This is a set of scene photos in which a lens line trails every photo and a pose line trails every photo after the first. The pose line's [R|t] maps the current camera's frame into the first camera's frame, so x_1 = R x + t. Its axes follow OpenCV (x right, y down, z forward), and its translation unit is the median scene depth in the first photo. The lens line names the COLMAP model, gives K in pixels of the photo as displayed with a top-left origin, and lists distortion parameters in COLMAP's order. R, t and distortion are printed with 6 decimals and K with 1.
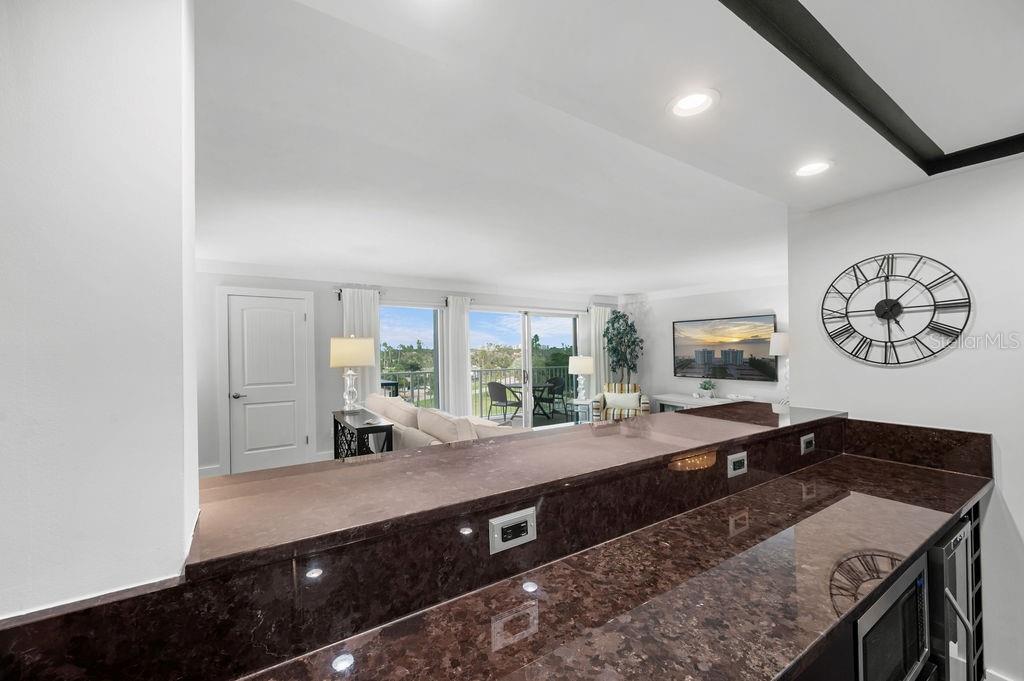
lens RADIAL K [[431.2, 0, 495.8], [0, 431.2, 347.7], [0, 0, 1]] dist [-0.001820, -0.000260]
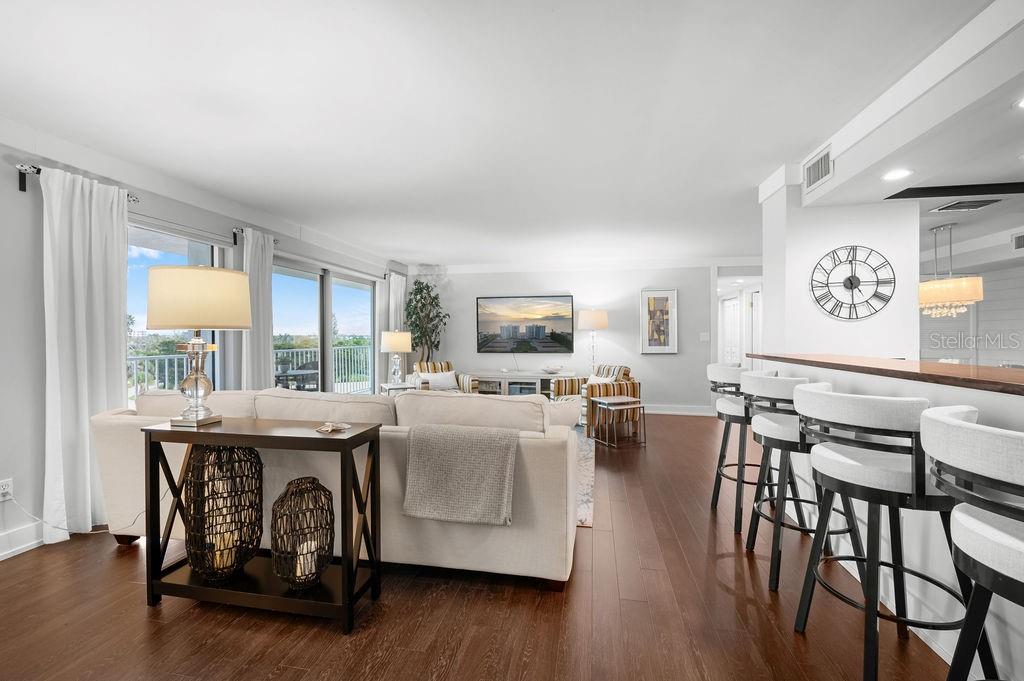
lens RADIAL K [[456.1, 0, 510.5], [0, 456.1, 338.1], [0, 0, 1]] dist [0.000069, -0.000040]
pose [[0.654328, 0.004415, 0.756198, -0.355365], [-0.004618, 0.999988, -0.001843, 0.037610], [-0.756197, -0.002286, 0.654341, 0.283549]]
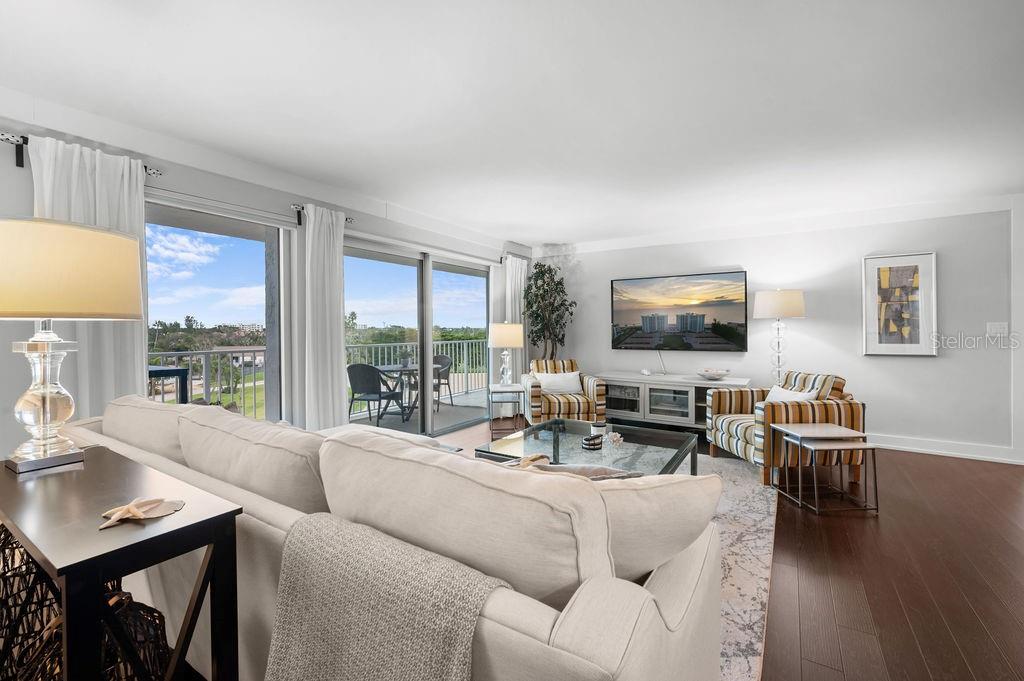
lens RADIAL K [[435.8, 0, 507.7], [0, 435.8, 333.0], [0, 0, 1]] dist [-0.001833, -0.000429]
pose [[0.894839, 0.001616, 0.446387, -0.126364], [-0.004798, 0.999971, 0.005997, 0.036001], [-0.446364, -0.007508, 0.894820, 0.402689]]
